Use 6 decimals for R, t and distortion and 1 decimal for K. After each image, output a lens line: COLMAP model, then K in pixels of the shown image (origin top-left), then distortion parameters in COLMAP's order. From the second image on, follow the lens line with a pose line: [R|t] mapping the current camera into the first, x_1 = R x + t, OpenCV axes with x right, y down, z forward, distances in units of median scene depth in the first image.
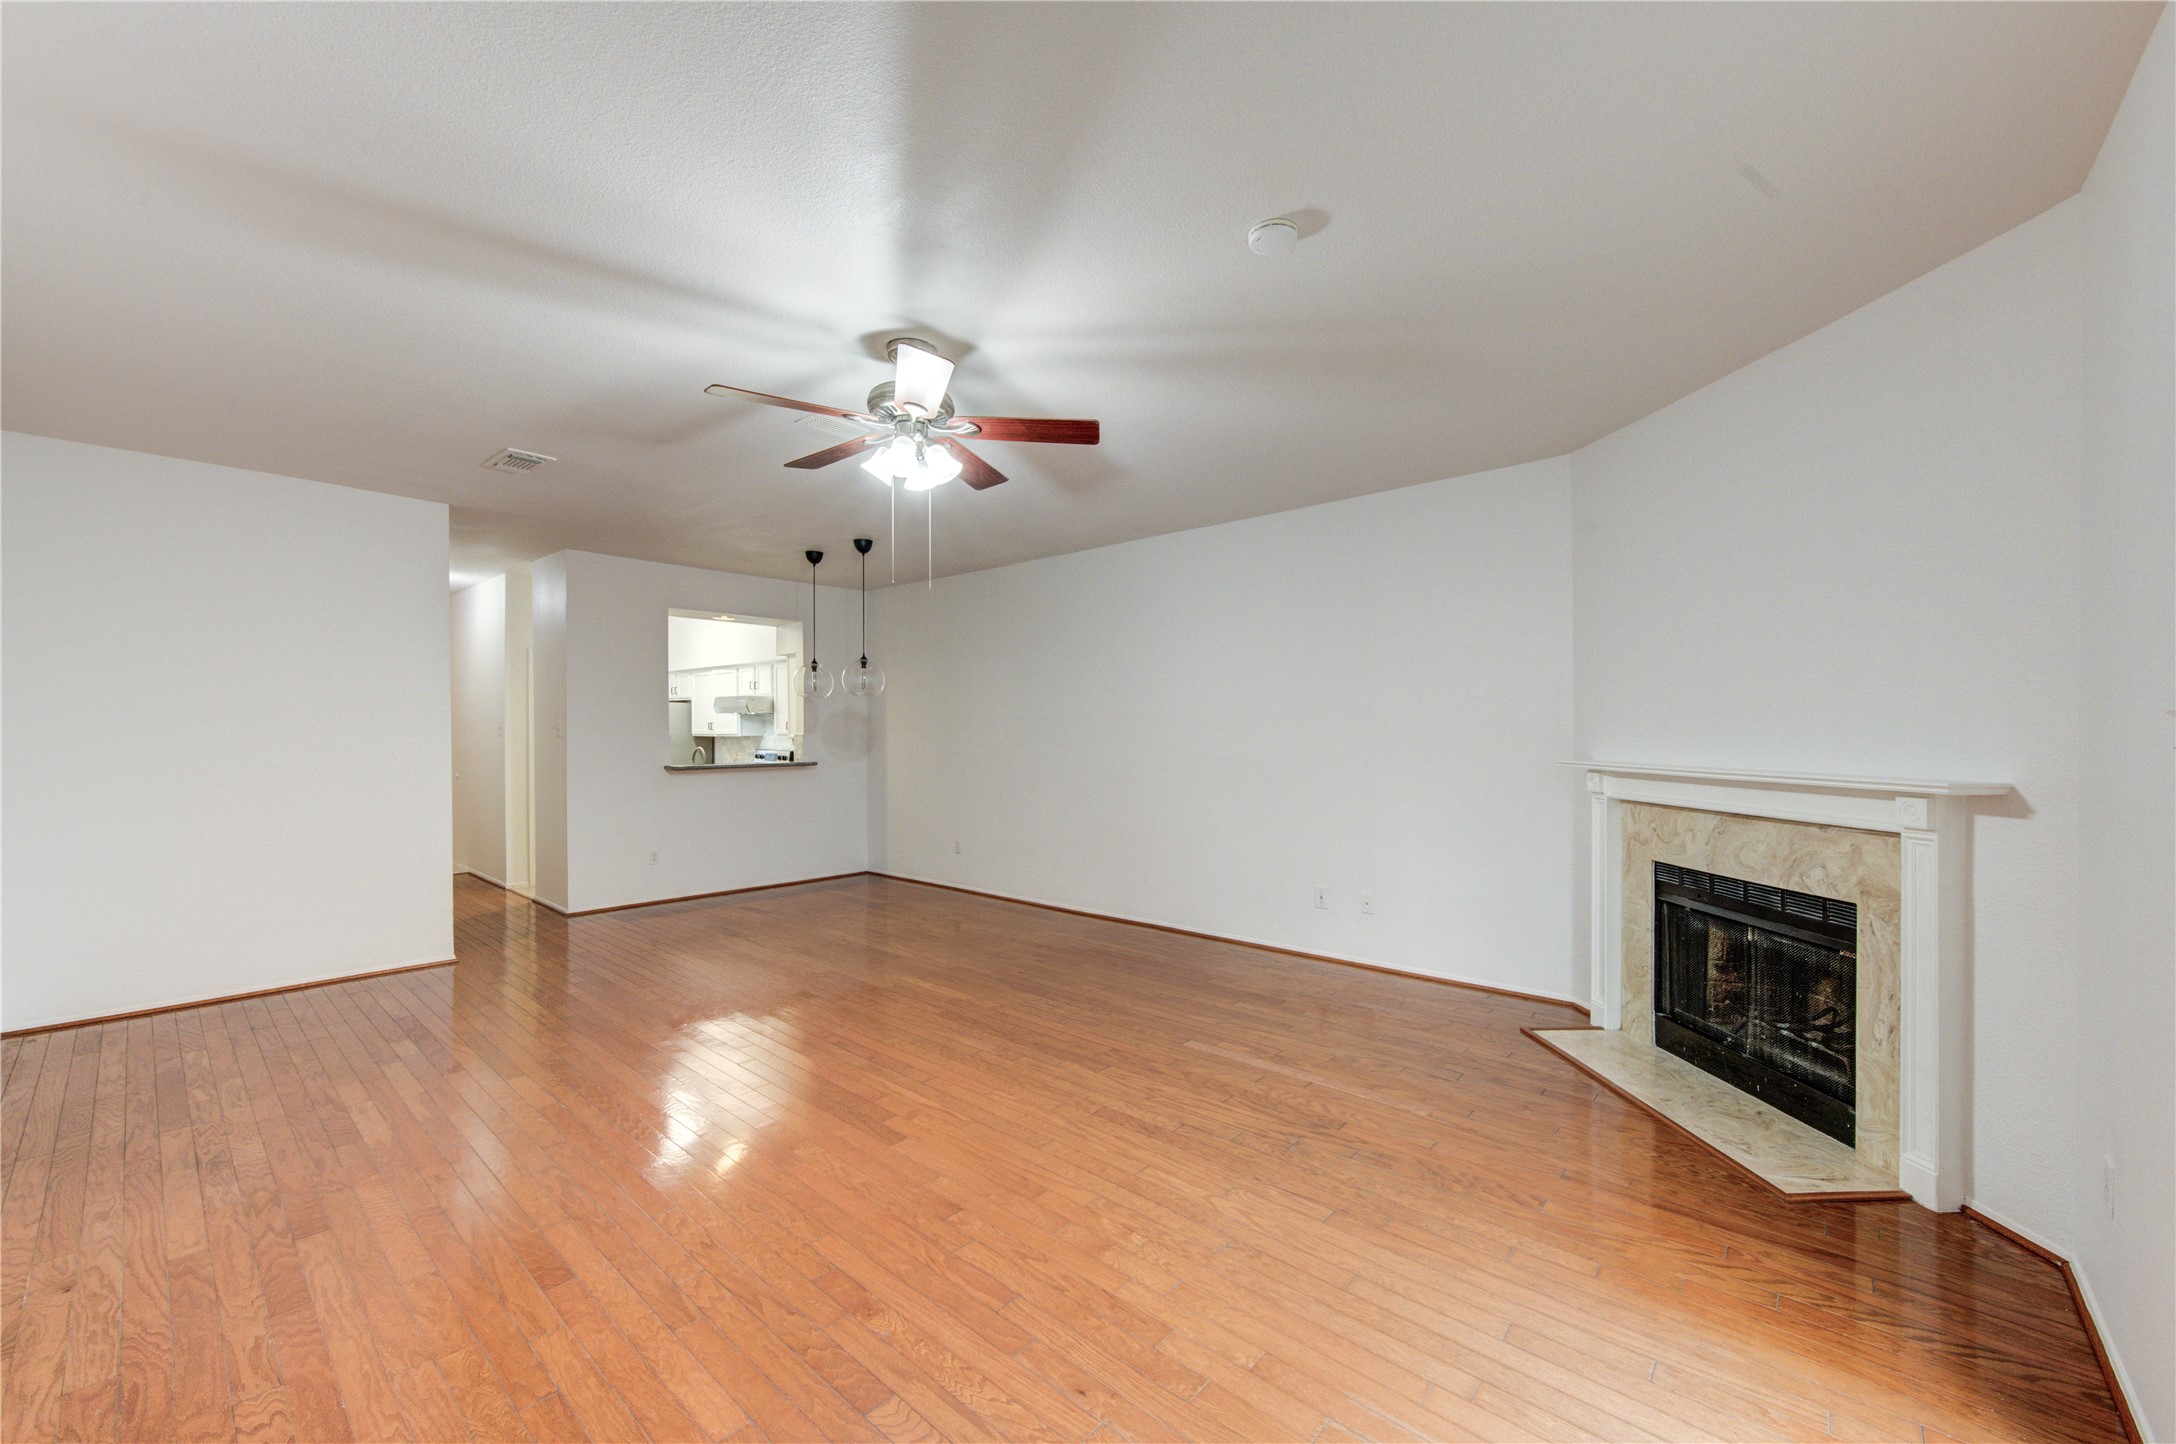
lens RADIAL K [[854.2, 0, 1100.6], [0, 854.2, 726.7], [0, 0, 1]] dist [0.007200, -0.000169]
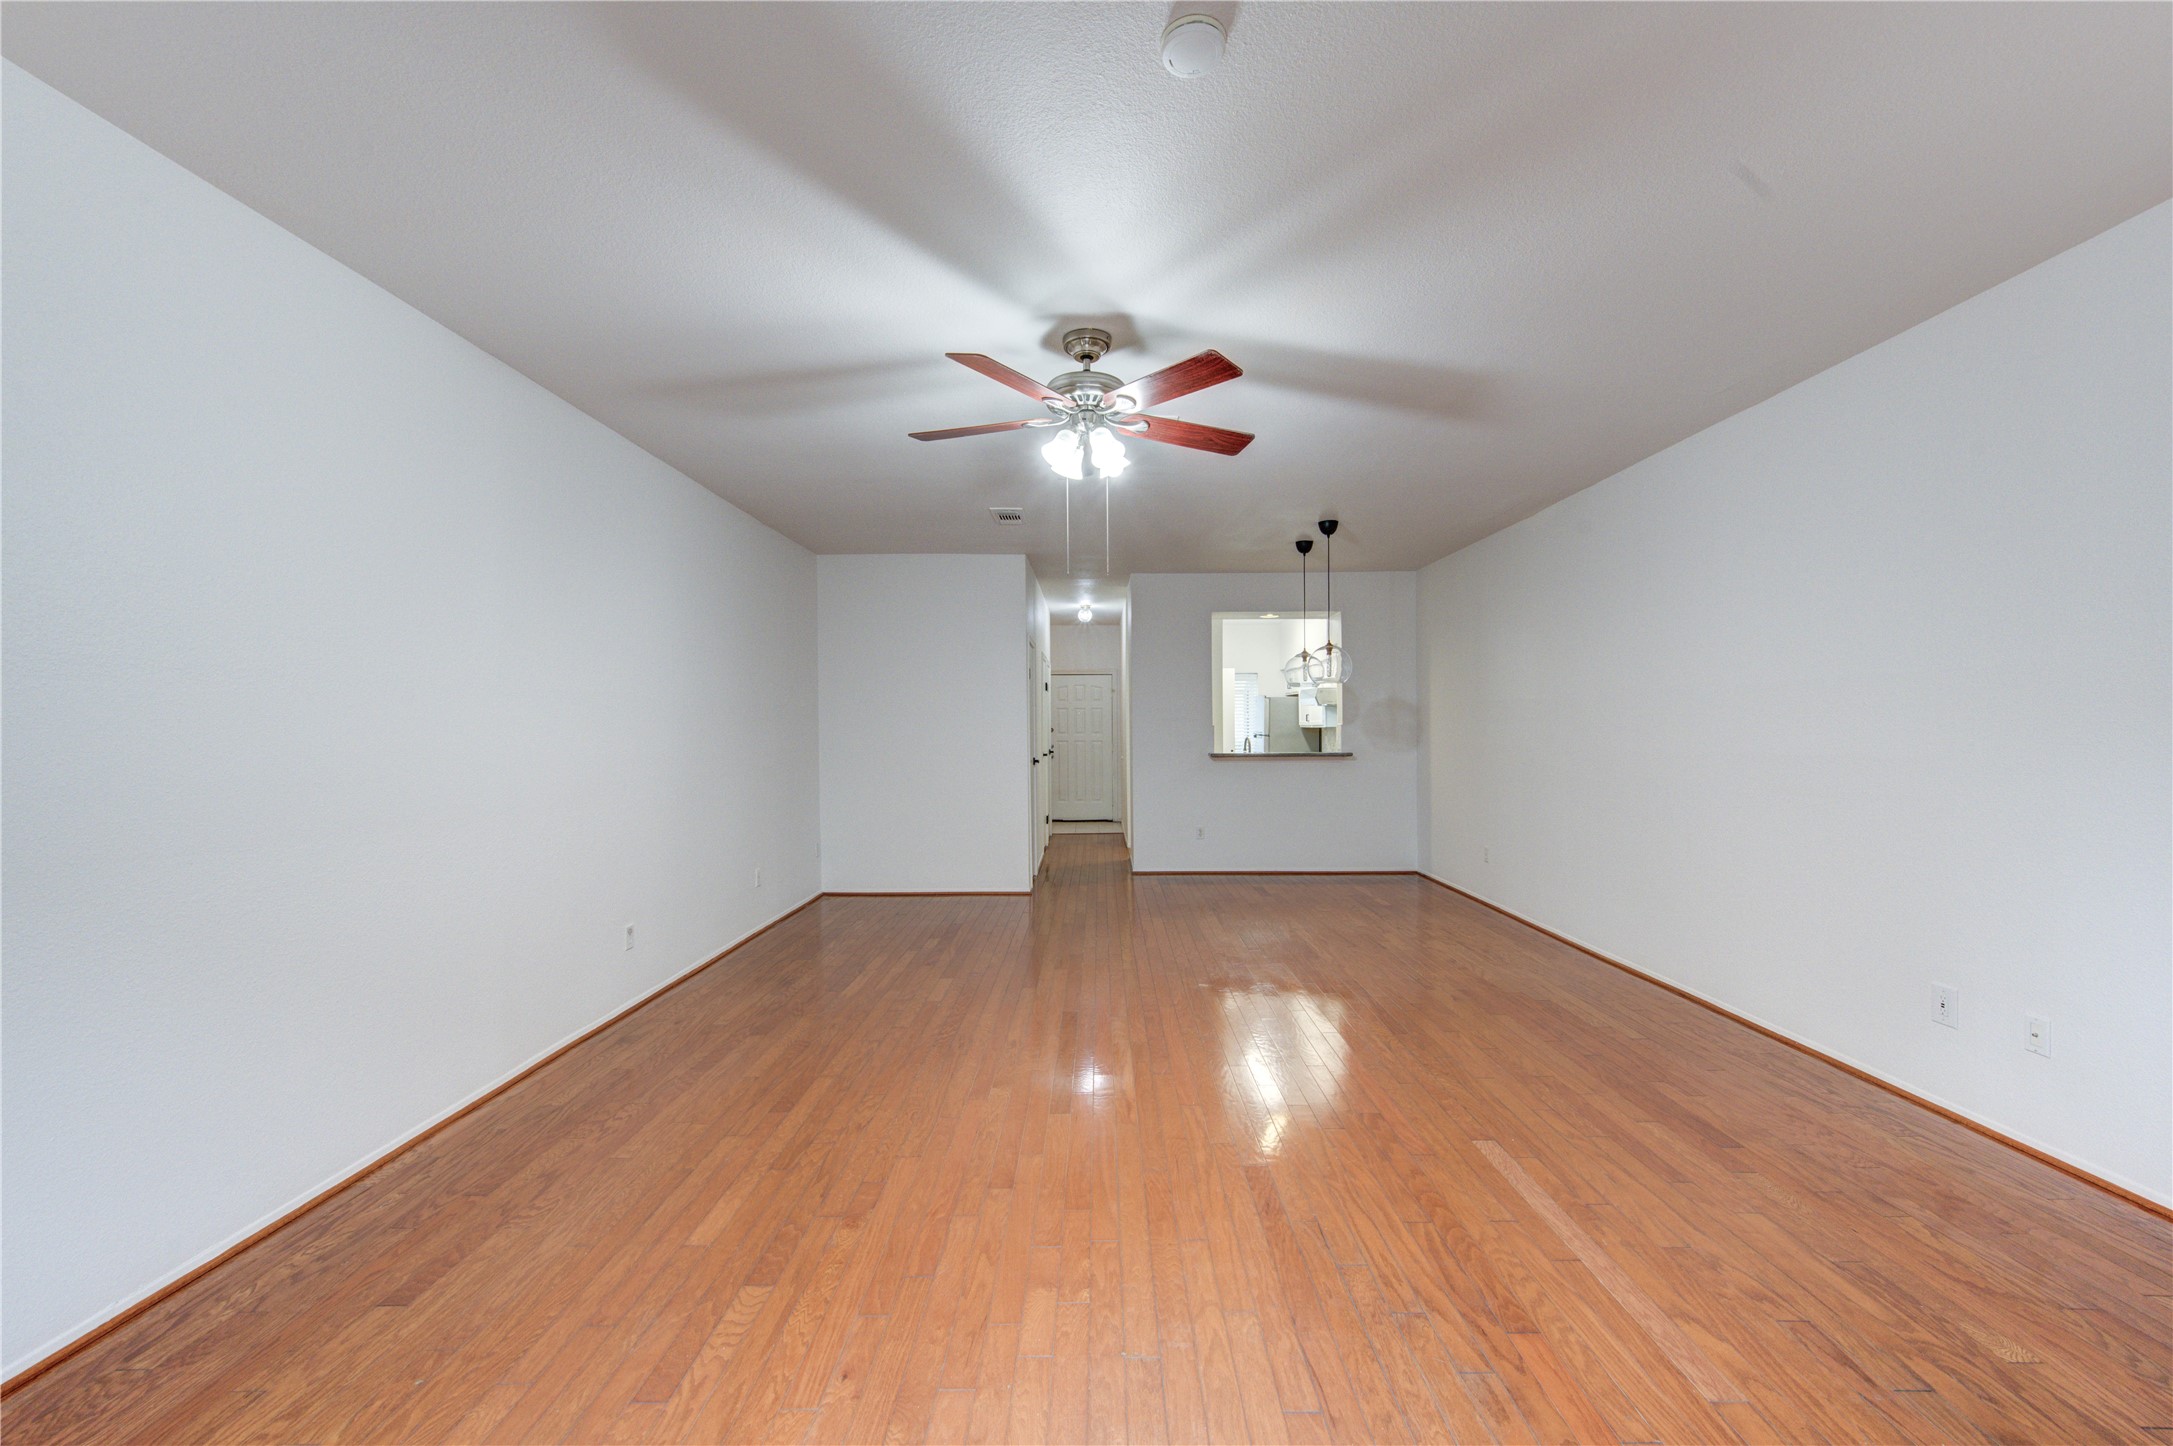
lens RADIAL K [[853.0, 0, 1099.1], [0, 853.0, 727.7], [0, 0, 1]] dist [0.007200, -0.000169]
pose [[0.654997, -0.001306, -0.755630, 0.381205], [0.008385, 0.999949, 0.005540, 0.008032], [0.755585, -0.009965, 0.654975, 0.239272]]
